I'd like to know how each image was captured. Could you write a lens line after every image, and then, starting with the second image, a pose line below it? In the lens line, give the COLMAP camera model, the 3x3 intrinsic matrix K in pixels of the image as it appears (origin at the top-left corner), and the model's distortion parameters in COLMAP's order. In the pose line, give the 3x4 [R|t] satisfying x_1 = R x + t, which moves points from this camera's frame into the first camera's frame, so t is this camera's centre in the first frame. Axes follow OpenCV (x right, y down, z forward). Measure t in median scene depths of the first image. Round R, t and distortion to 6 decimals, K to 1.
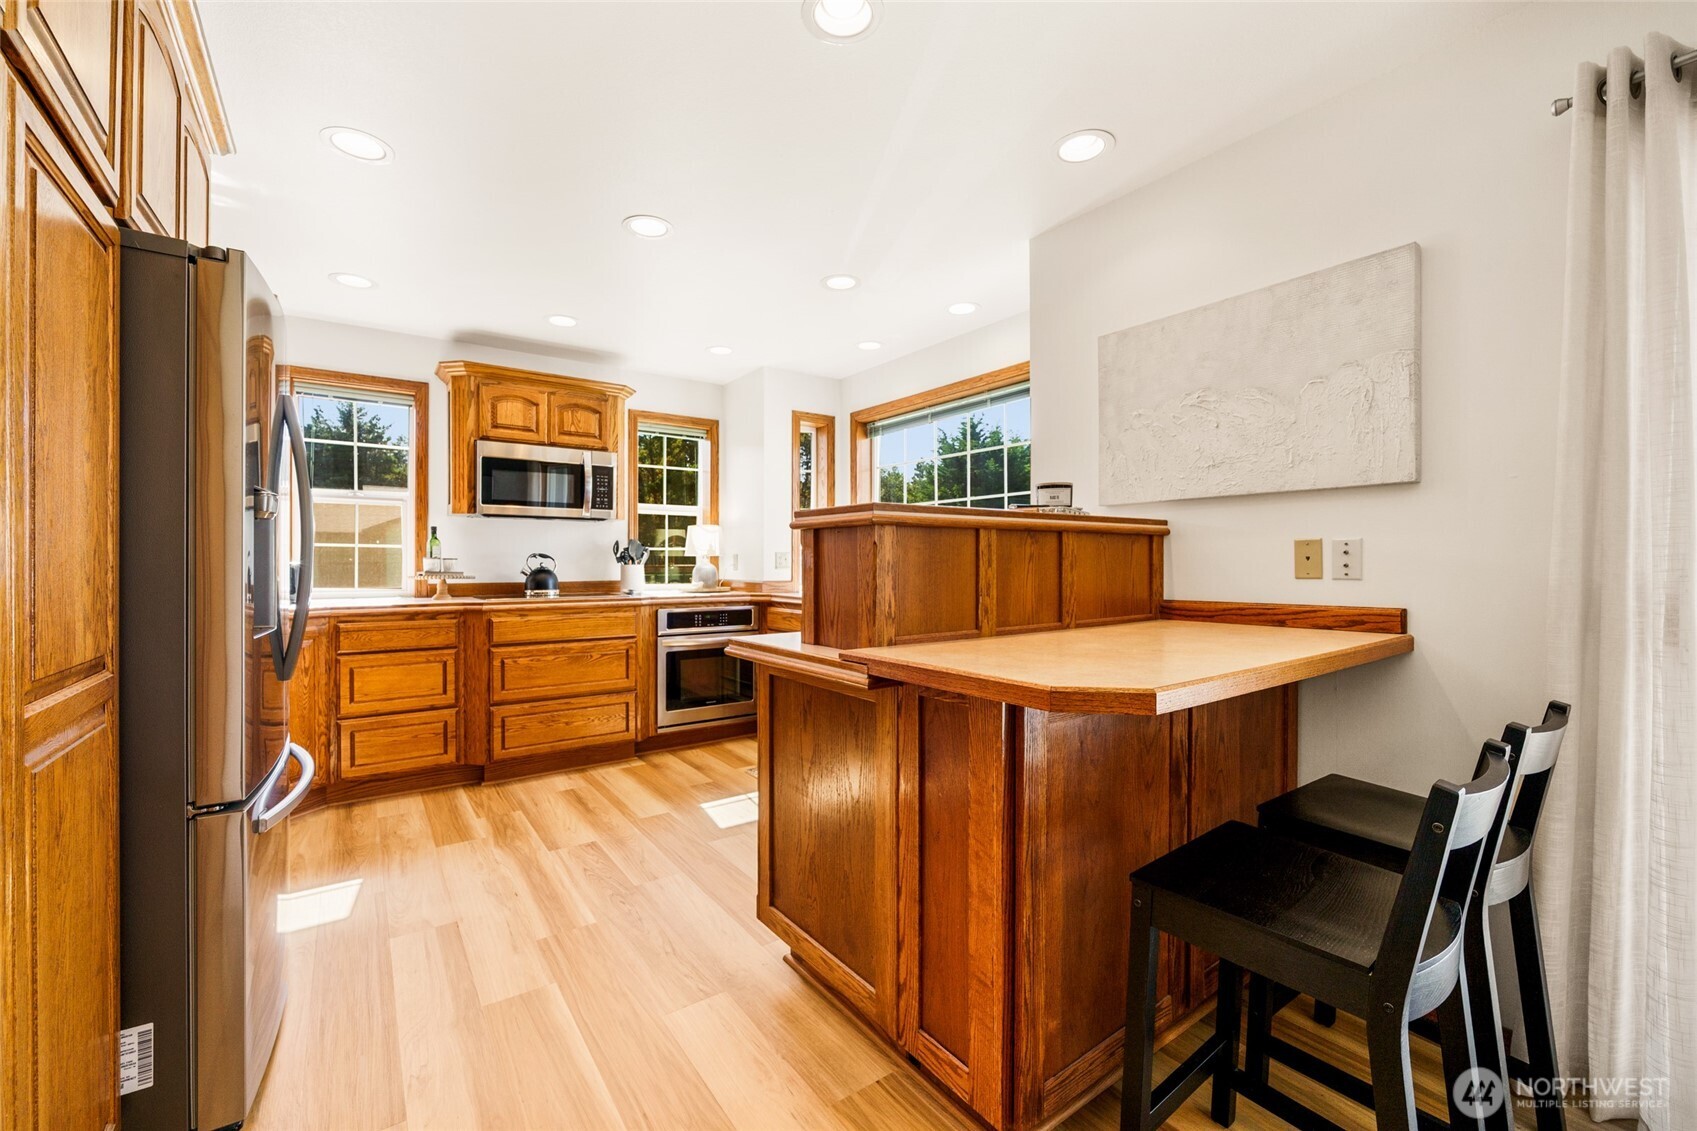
lens RADIAL K [[682.1, 0, 838.2], [0, 682.1, 563.7], [0, 0, 1]] dist [-0.007785, 0.000526]
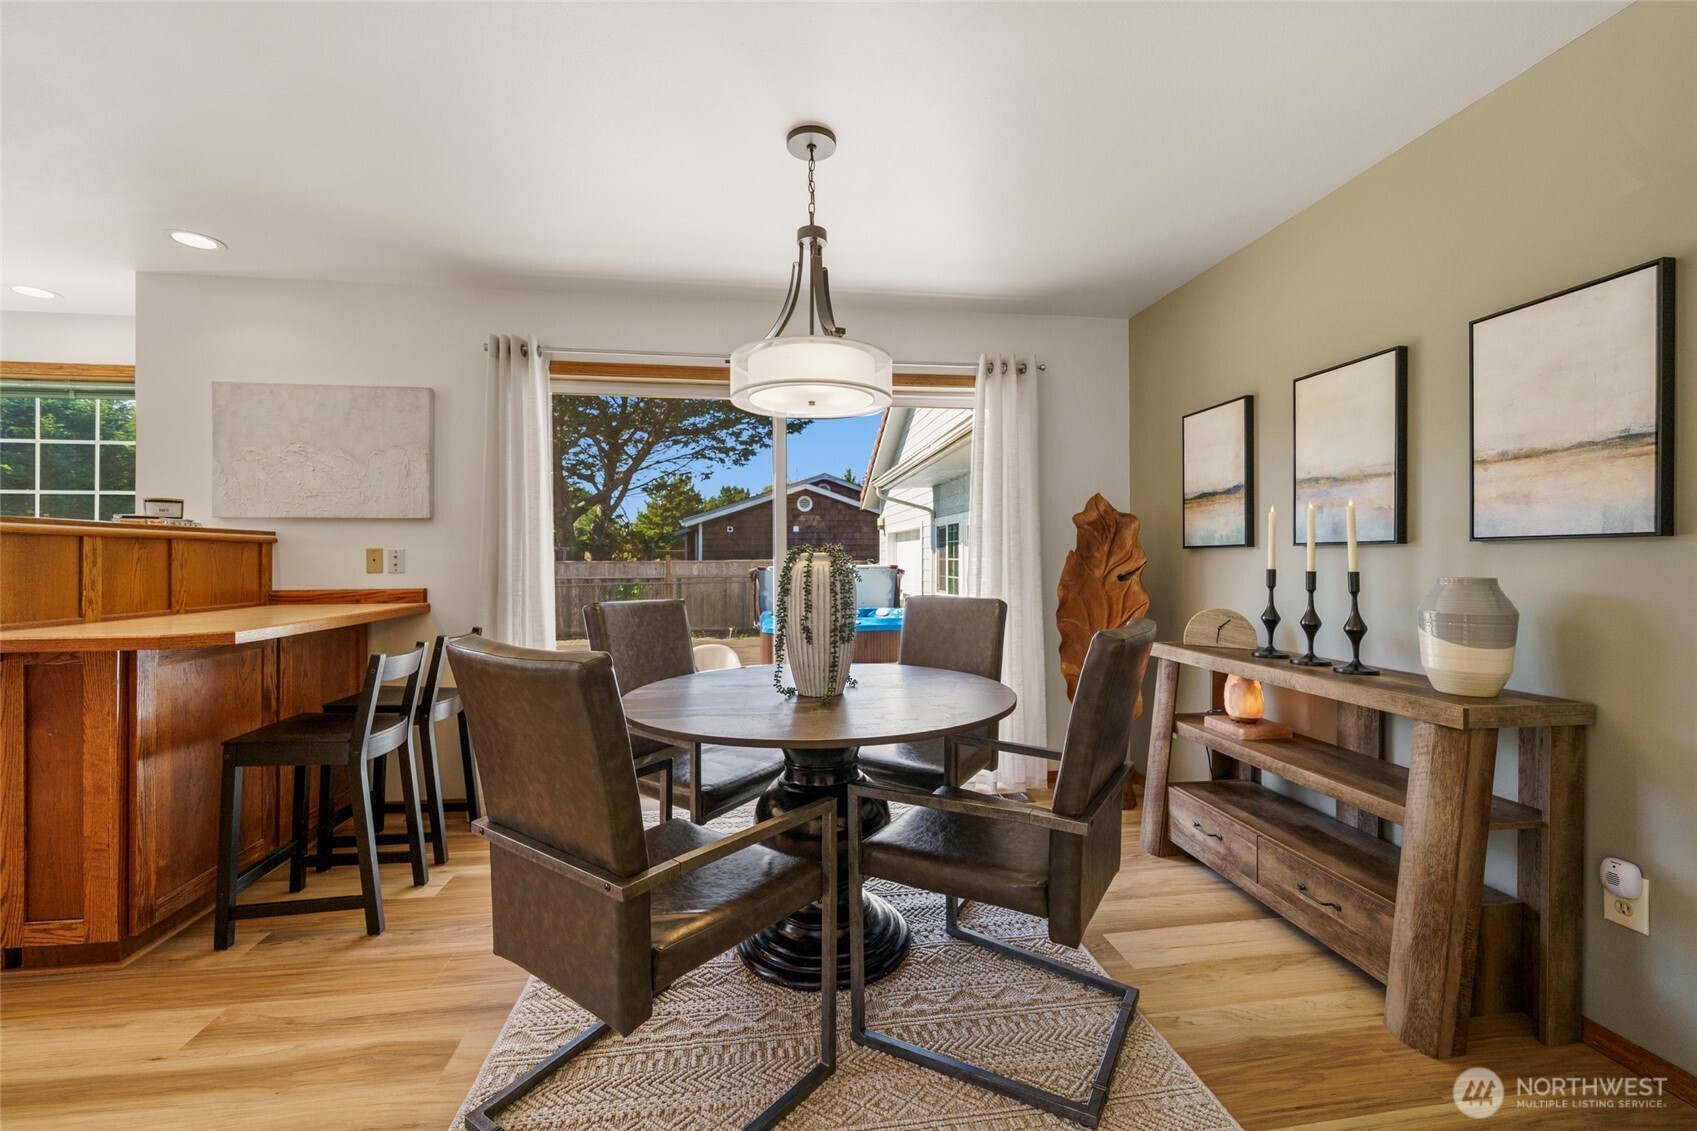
lens RADIAL K [[682.1, 0, 845.7], [0, 682.1, 560.7], [0, 0, 1]] dist [-0.007785, 0.000526]
pose [[0.460011, 0.001937, 0.887911, -0.129687], [0.003571, 0.999985, -0.004031, 0.001741], [-0.887906, 0.005025, 0.459998, -0.420527]]
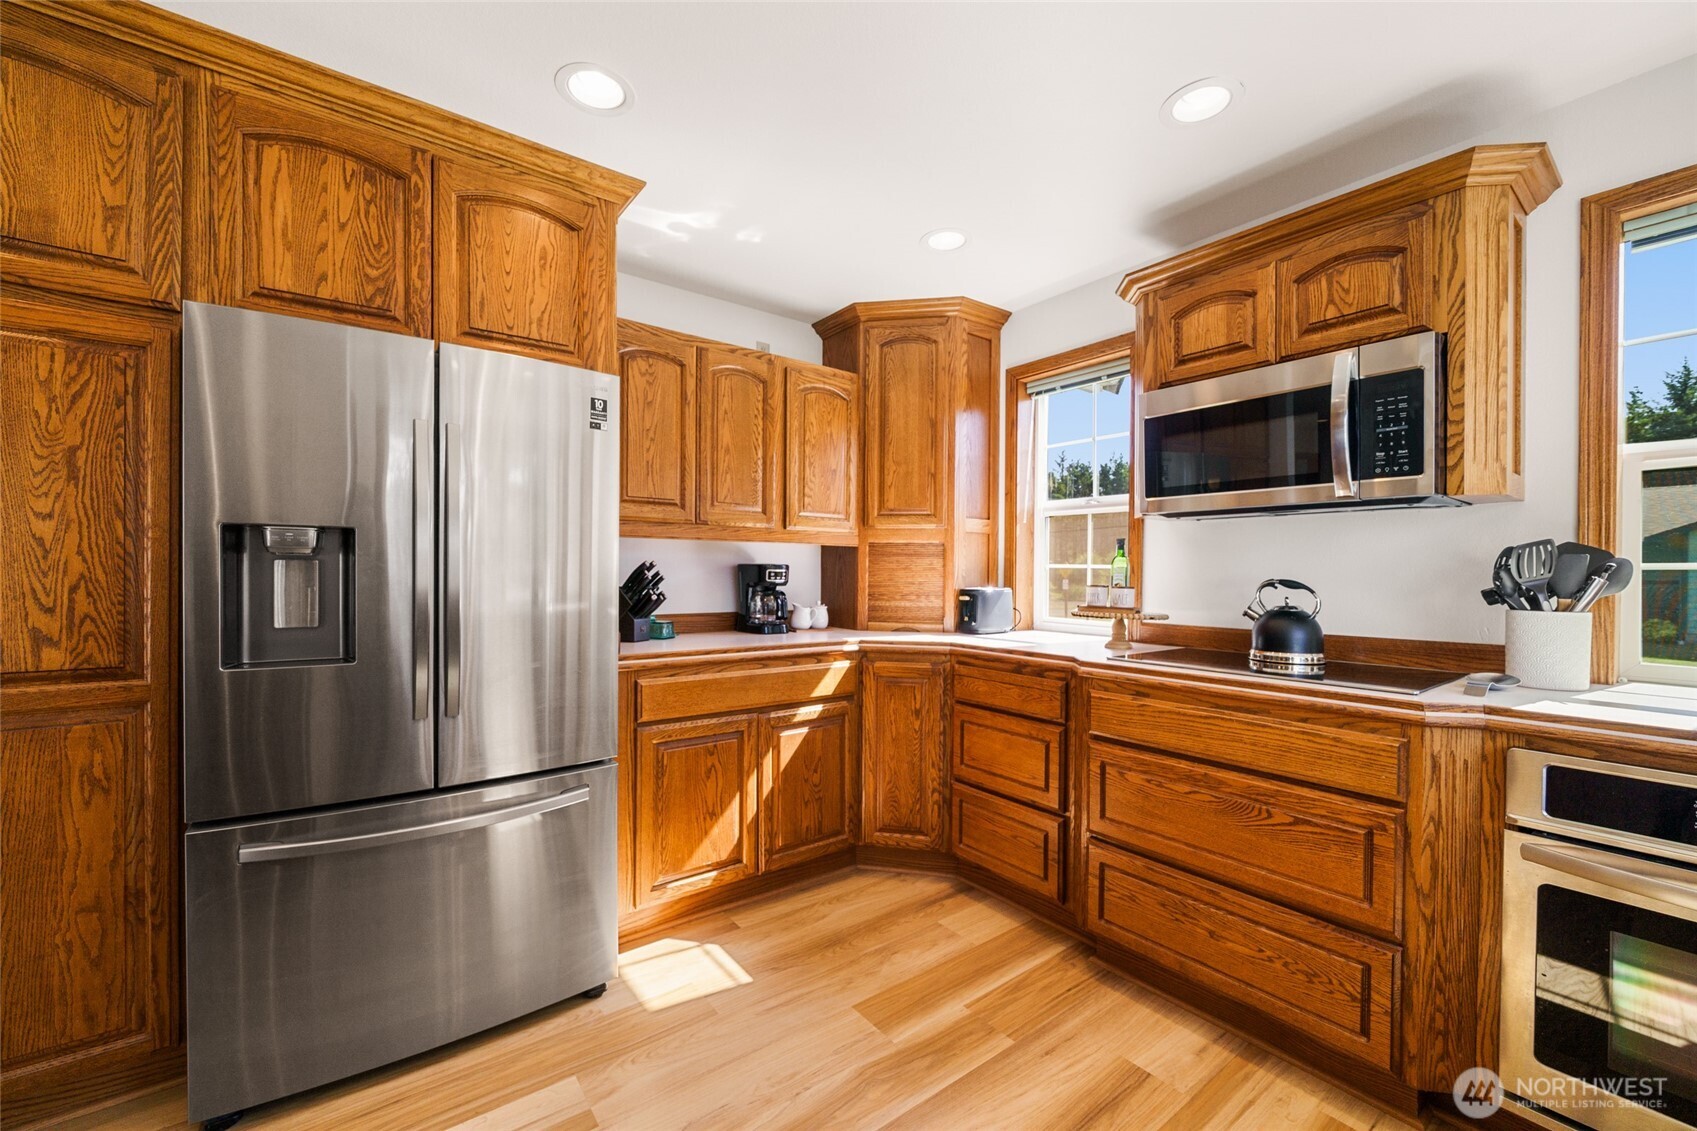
lens RADIAL K [[682.1, 0, 840.9], [0, 682.1, 570.5], [0, 0, 1]] dist [-0.007785, 0.000526]
pose [[0.005218, 0.000304, -0.999986, 0.088483], [-0.003547, 0.999994, 0.000285, -0.024381], [0.999980, 0.003545, 0.005220, 0.792848]]
